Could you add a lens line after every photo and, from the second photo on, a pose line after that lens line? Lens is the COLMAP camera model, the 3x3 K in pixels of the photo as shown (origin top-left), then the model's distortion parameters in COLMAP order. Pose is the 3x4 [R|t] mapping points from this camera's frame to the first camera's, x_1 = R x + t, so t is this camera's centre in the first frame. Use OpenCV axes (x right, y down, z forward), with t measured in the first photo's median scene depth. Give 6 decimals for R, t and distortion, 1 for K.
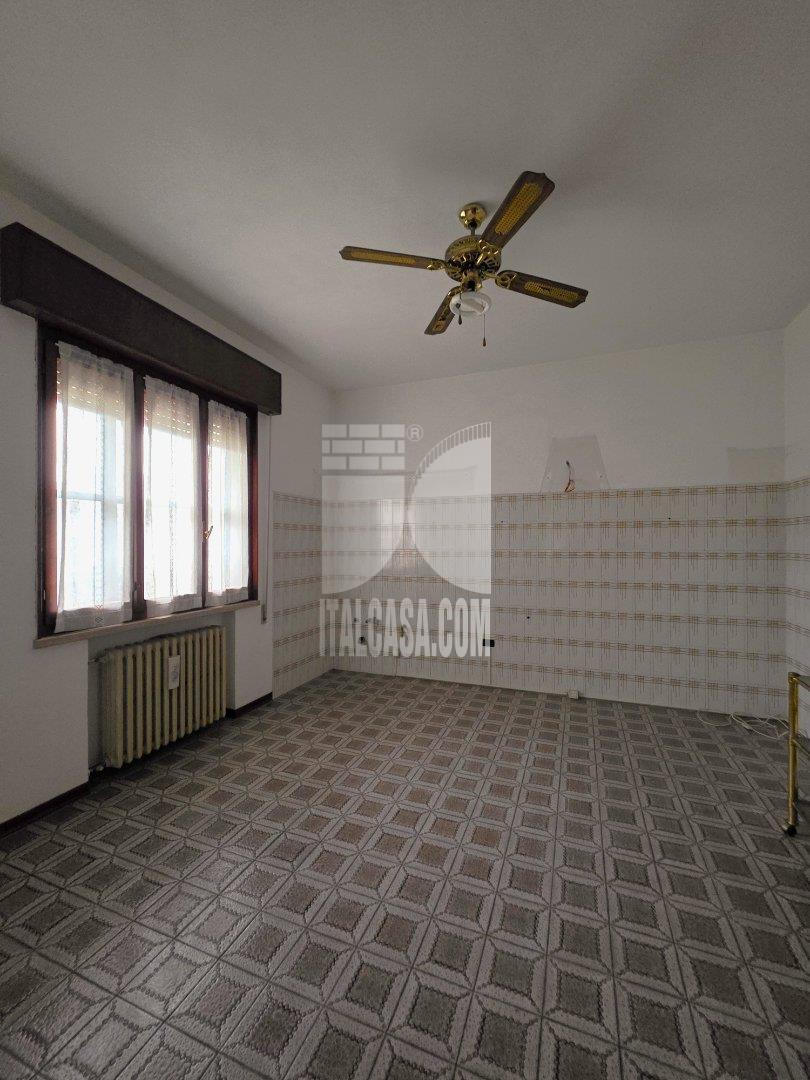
lens RADIAL K [[434.8, 0, 411.6], [0, 434.8, 542.1], [0, 0, 1]] dist [0.002400, -0.001224]
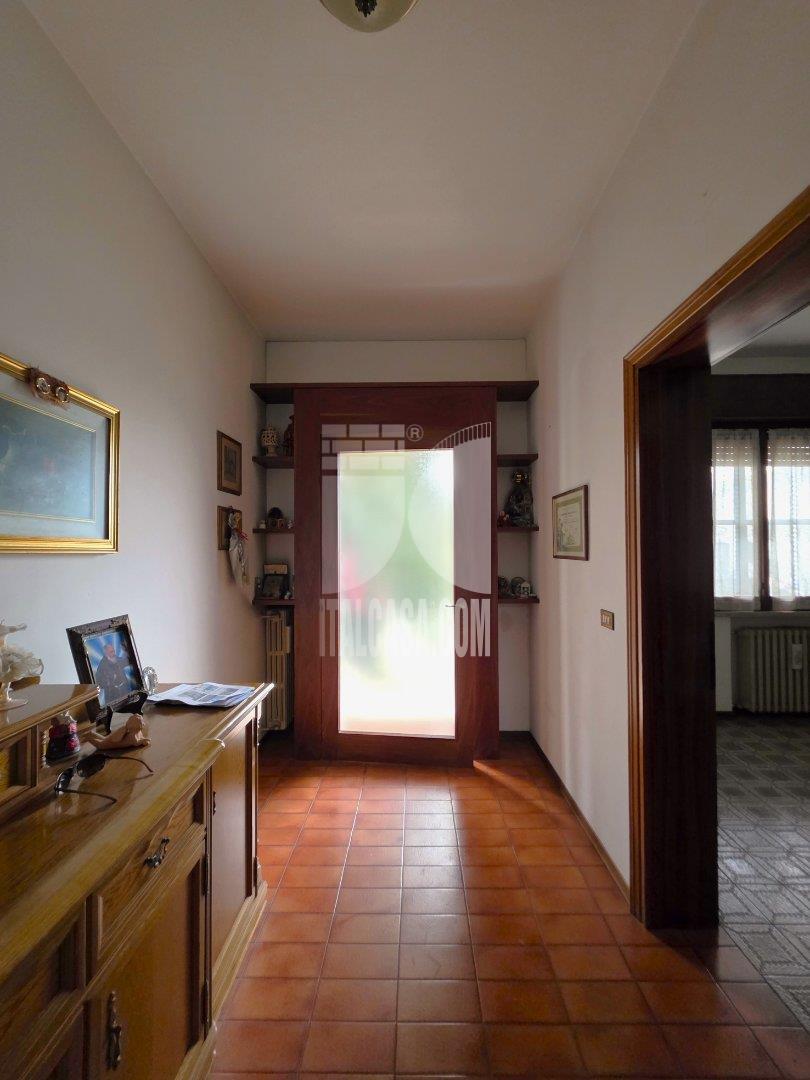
lens RADIAL K [[434.8, 0, 421.8], [0, 434.8, 545.3], [0, 0, 1]] dist [0.002400, -0.001224]
pose [[0.345969, -0.014310, -0.938137, 0.276965], [0.007042, 0.999895, -0.012655, -0.015933], [0.938219, -0.002228, 0.346034, -0.474423]]
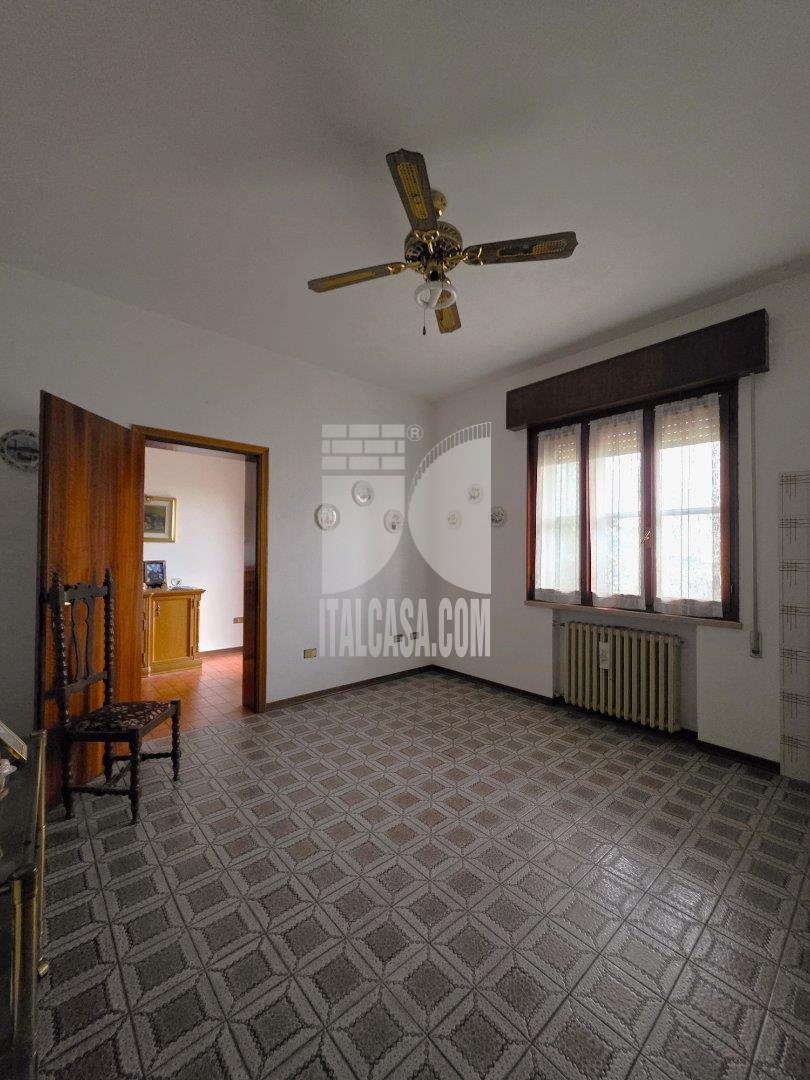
lens RADIAL K [[434.8, 0, 406.9], [0, 434.8, 545.9], [0, 0, 1]] dist [0.002400, -0.001224]
pose [[-0.468954, -0.014645, -0.883101, 0.815592], [-0.005003, 0.999891, -0.013925, 0.015284], [0.883208, -0.002112, -0.468976, 1.133825]]
